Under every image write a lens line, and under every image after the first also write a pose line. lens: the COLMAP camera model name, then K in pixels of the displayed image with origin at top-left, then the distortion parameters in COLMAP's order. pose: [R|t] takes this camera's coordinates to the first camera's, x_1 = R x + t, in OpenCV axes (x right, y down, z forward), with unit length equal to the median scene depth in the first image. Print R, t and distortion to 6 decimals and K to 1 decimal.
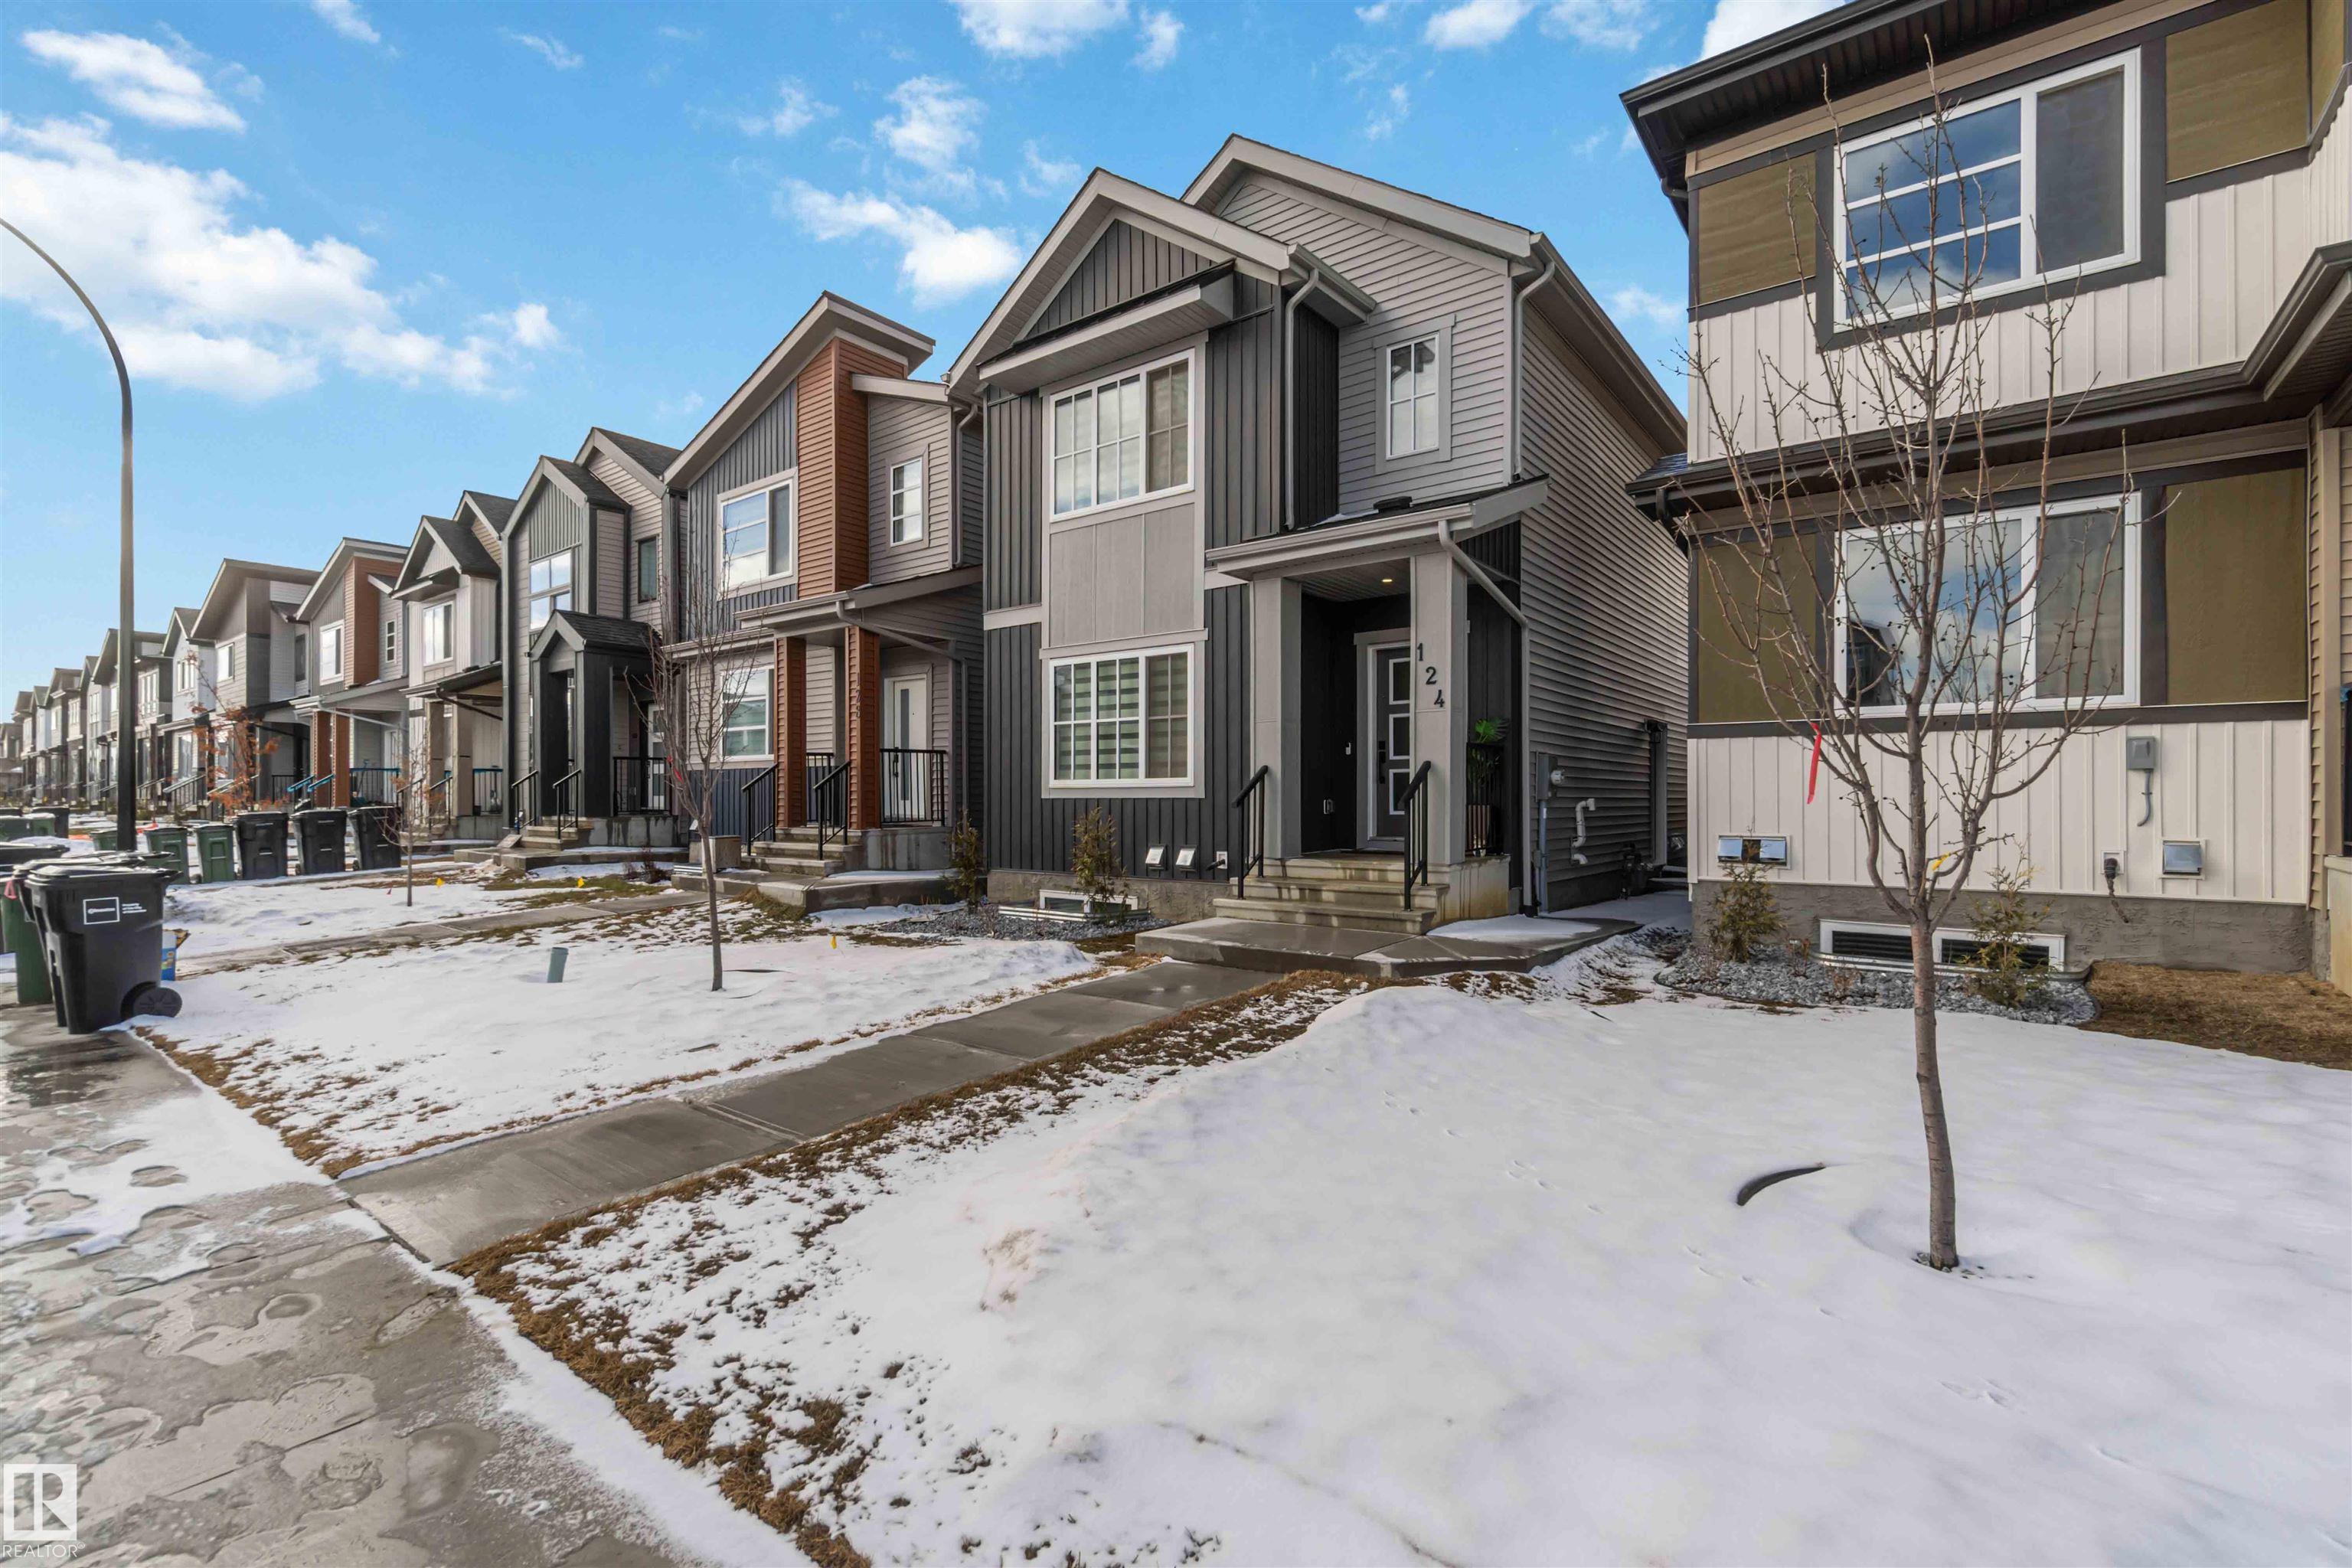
lens RADIAL K [[1066.1, 0, 1177.0], [0, 1066.1, 791.0], [0, 0, 1]] dist [-0.008575, 0.003604]
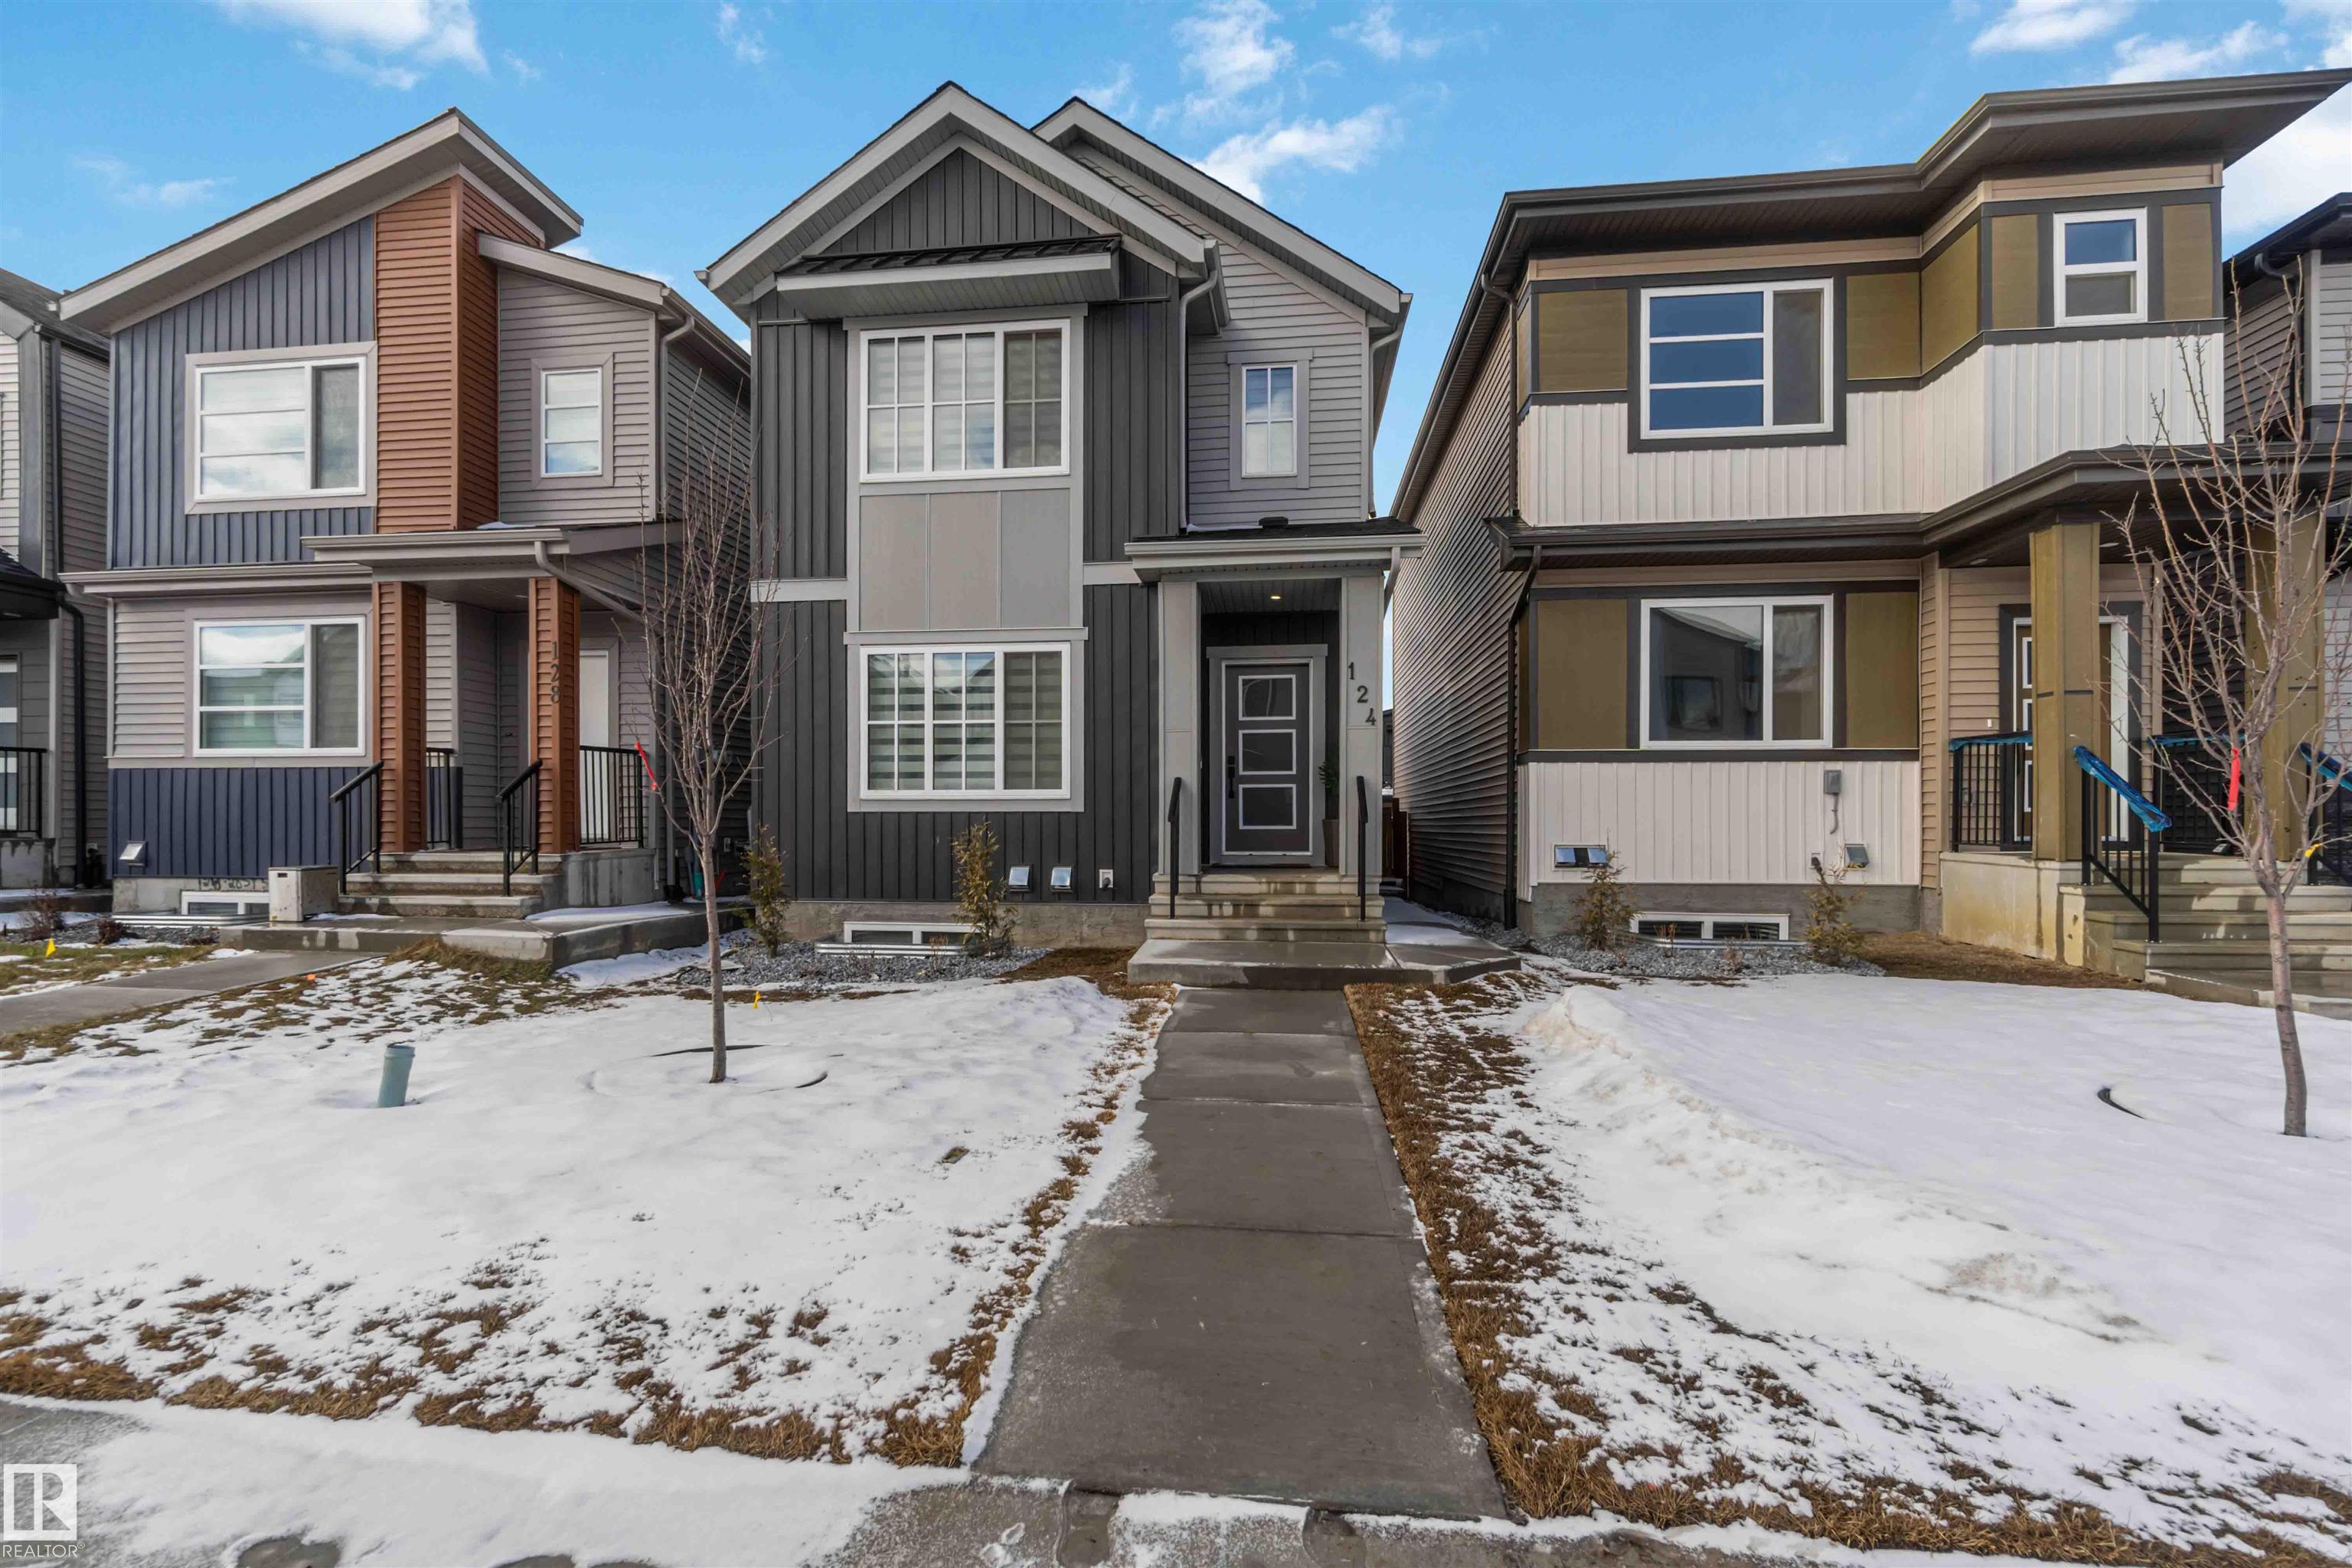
lens RADIAL K [[1066.1, 0, 1130.4], [0, 1066.1, 812.4], [0, 0, 1]] dist [-0.008575, 0.003604]
pose [[0.851617, 0.005416, 0.524136, -0.520044], [-0.005290, 0.999984, -0.001738, 0.010496], [-0.524137, -0.001292, 0.851633, 0.243322]]
